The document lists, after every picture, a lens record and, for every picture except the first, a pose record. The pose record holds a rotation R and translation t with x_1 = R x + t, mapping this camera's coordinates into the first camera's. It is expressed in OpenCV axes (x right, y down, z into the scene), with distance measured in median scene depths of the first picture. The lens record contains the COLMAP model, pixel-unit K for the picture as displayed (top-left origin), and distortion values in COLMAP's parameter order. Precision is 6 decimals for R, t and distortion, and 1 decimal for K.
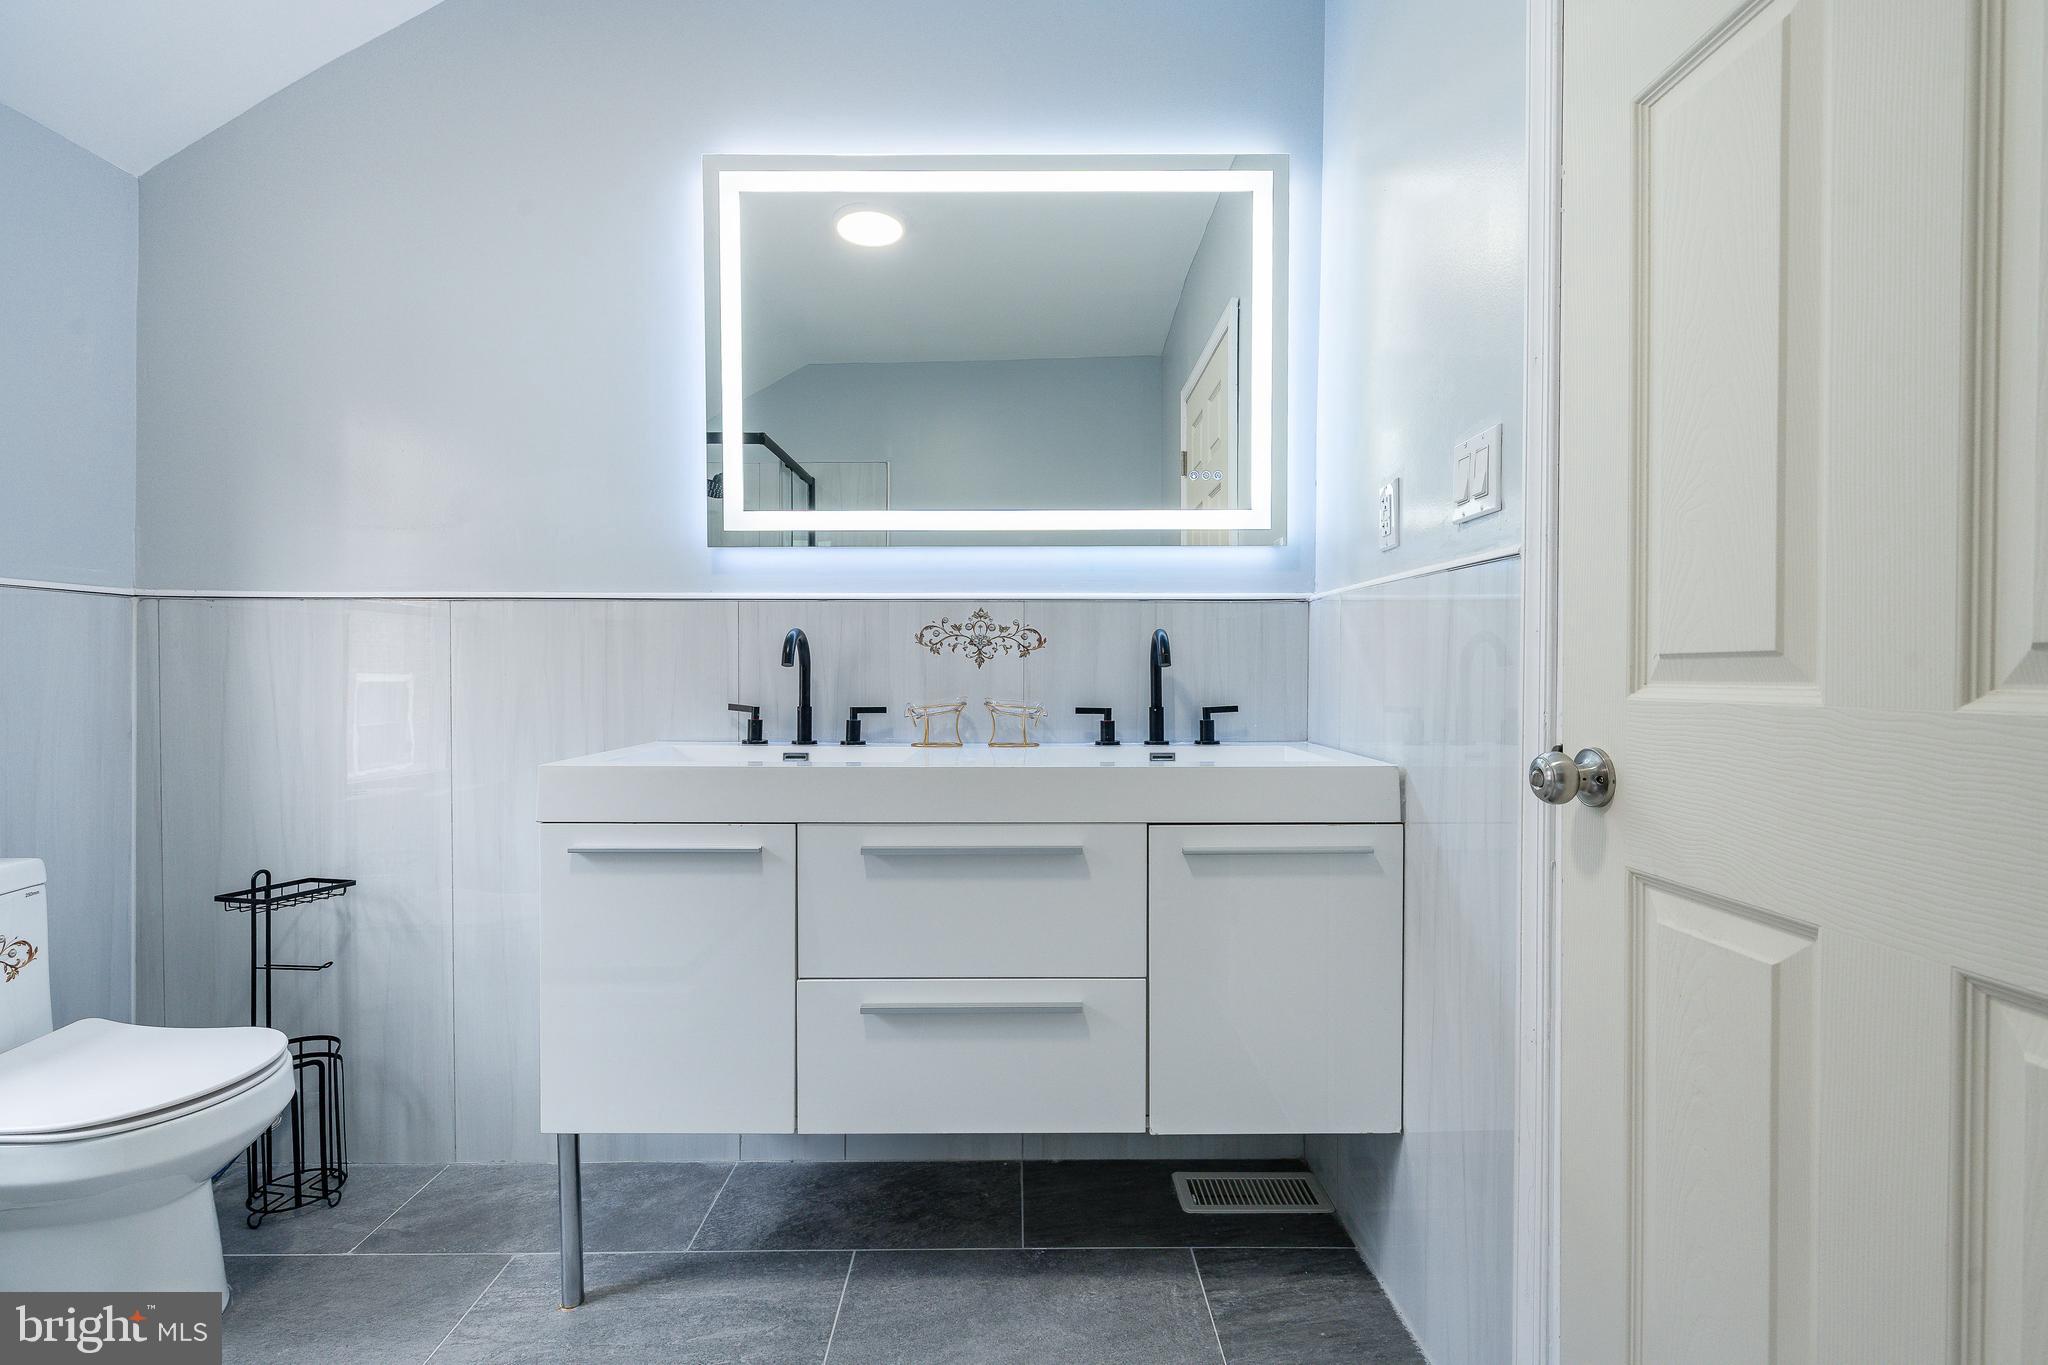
lens RADIAL K [[916.3, 0, 1025.2], [0, 916.3, 683.8], [0, 0, 1]] dist [0.004592, -0.000474]
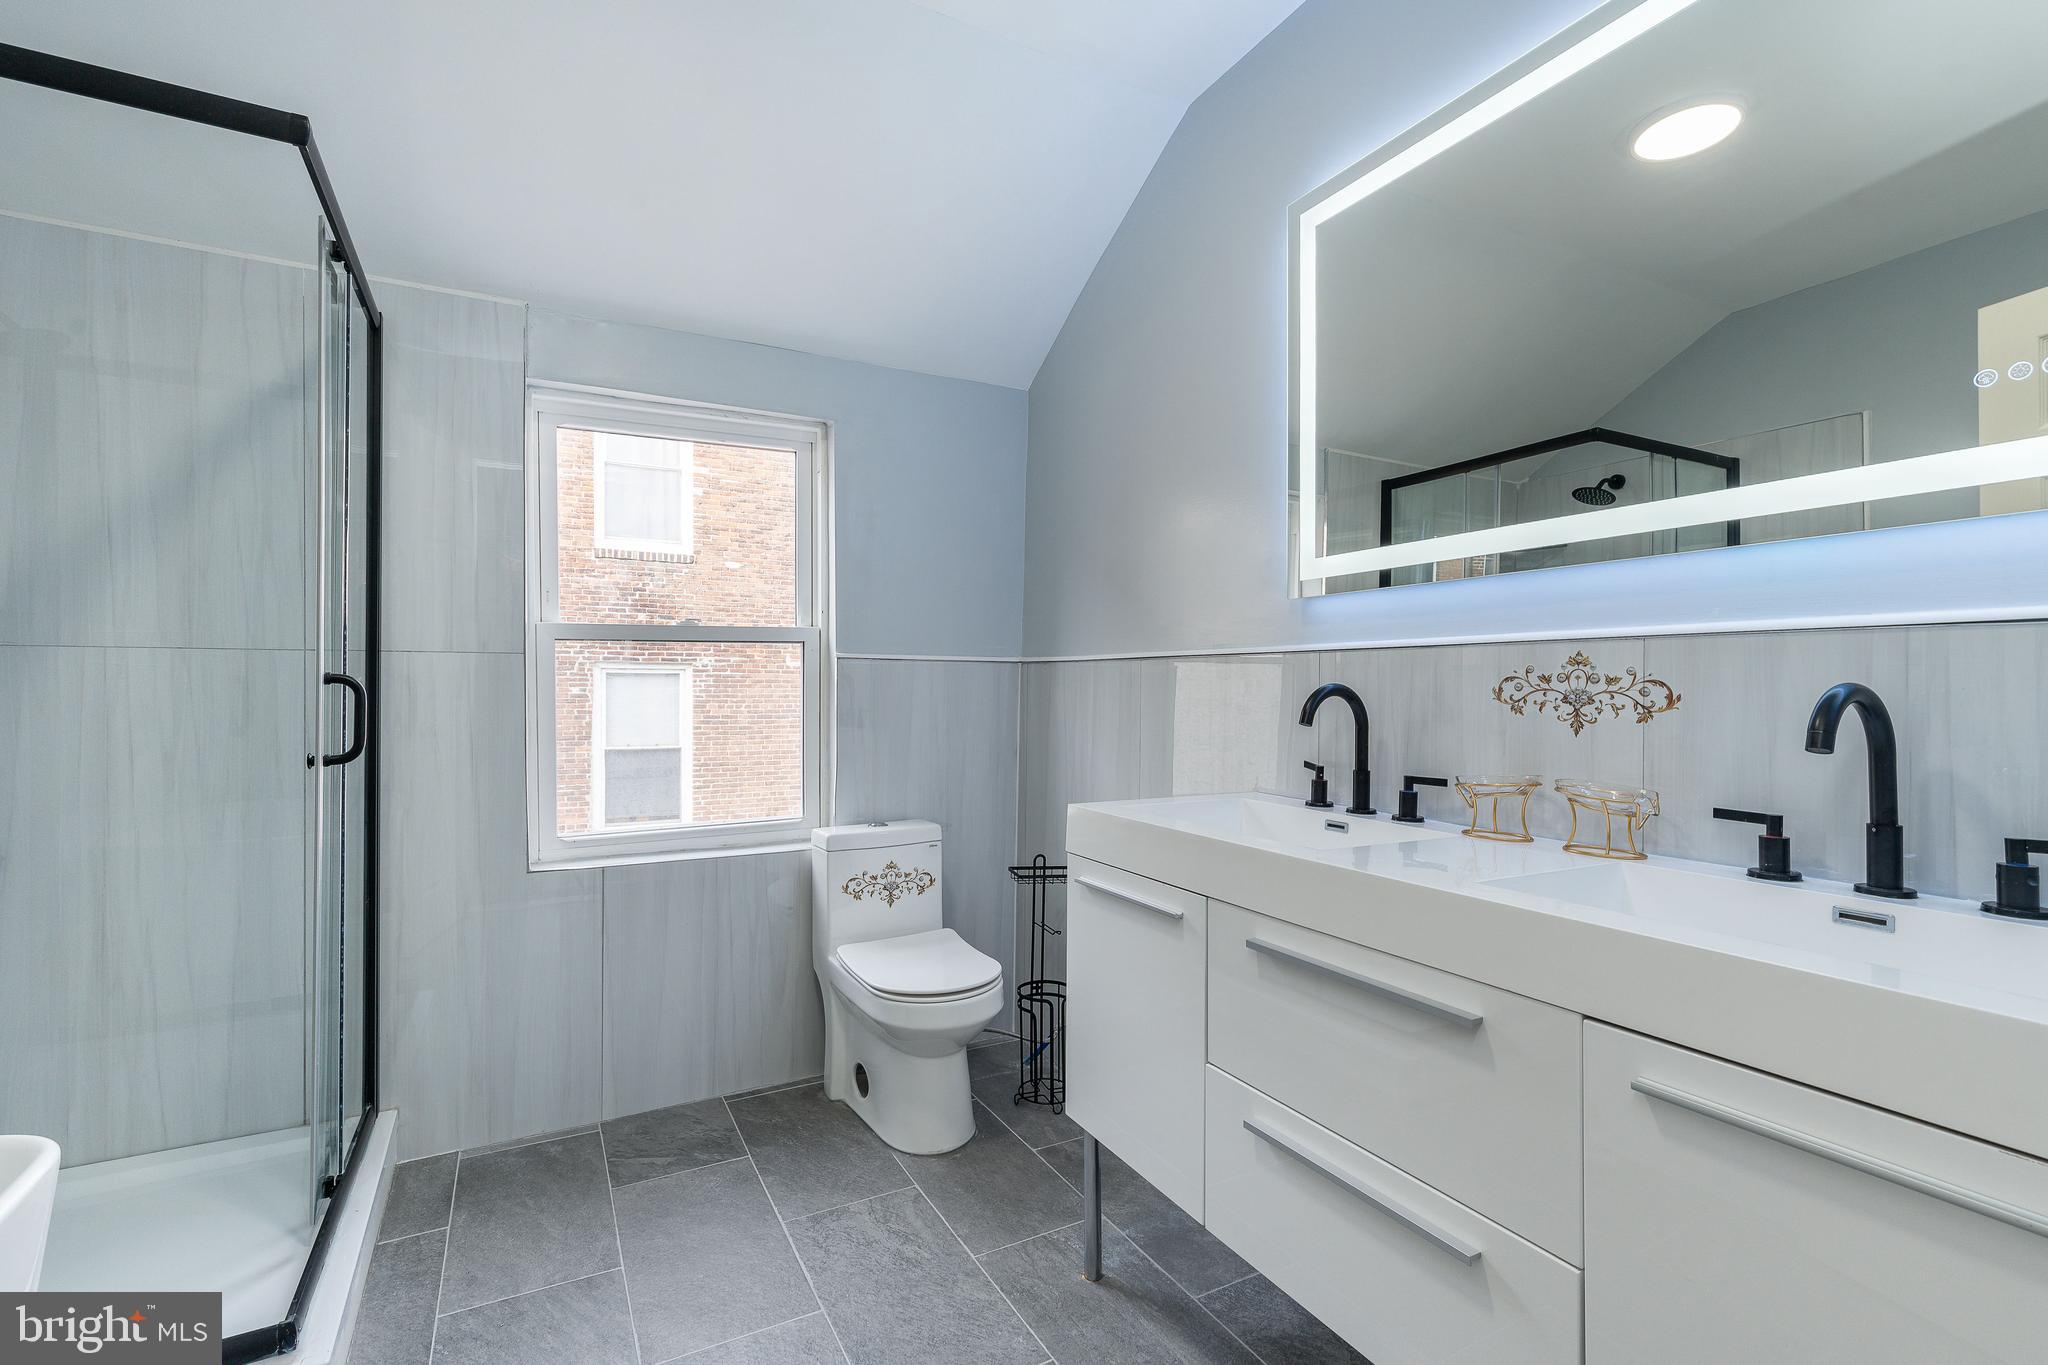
lens RADIAL K [[916.3, 0, 1021.4], [0, 916.3, 676.6], [0, 0, 1]] dist [0.004592, -0.000474]
pose [[0.463219, -0.007680, -0.886210, 0.389658], [-0.019913, 0.999620, -0.019071, -0.041766], [0.886020, 0.026482, 0.462890, 0.294529]]
